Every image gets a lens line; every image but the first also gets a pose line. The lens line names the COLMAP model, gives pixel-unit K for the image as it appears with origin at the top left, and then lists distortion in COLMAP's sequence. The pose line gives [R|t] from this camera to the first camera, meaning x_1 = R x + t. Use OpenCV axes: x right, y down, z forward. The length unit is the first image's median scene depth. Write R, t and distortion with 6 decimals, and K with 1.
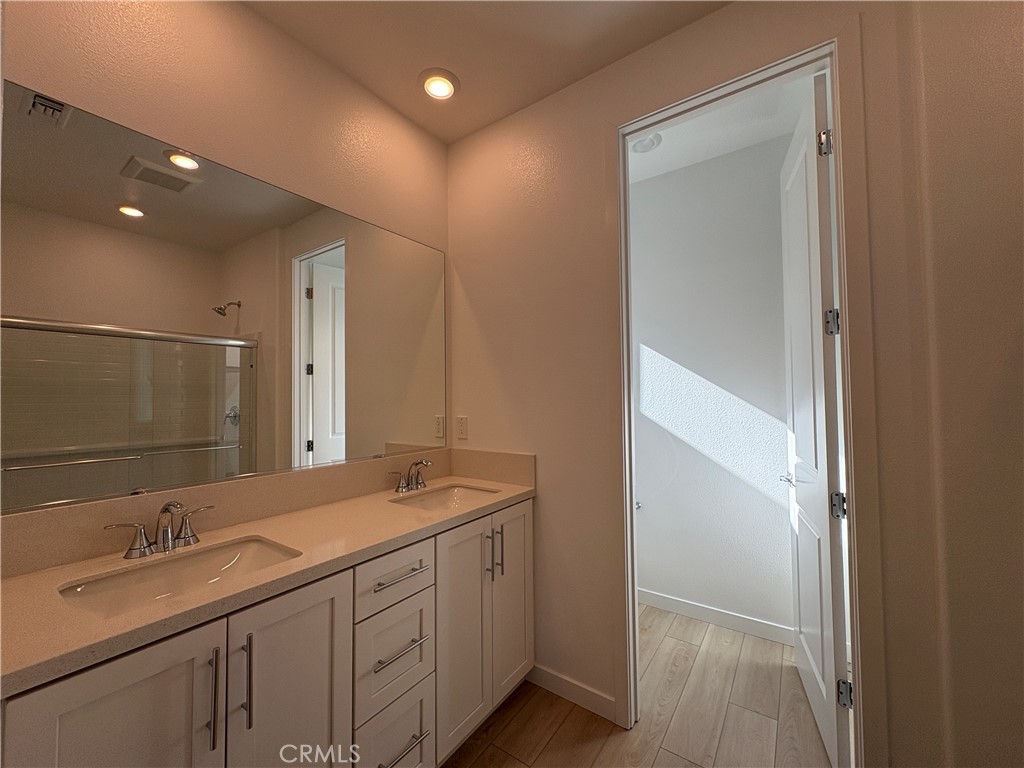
lens RADIAL K [[407.1, 0, 510.3], [0, 407.1, 382.4], [0, 0, 1]] dist [-0.001512, 0.000131]
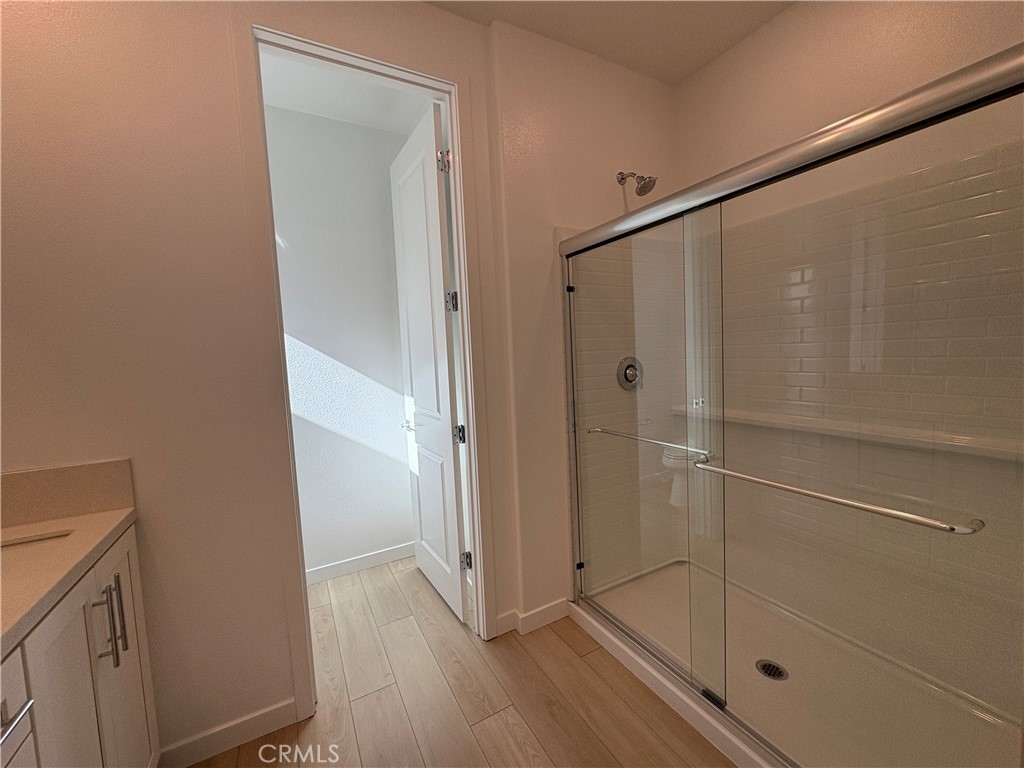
lens RADIAL K [[407.1, 0, 511.6], [0, 407.1, 383.5], [0, 0, 1]] dist [-0.001512, 0.000131]
pose [[0.429183, -0.074813, 0.900114, -0.299211], [0.008456, 0.996853, 0.078821, 0.013741], [-0.903178, -0.026218, 0.428465, 0.194997]]
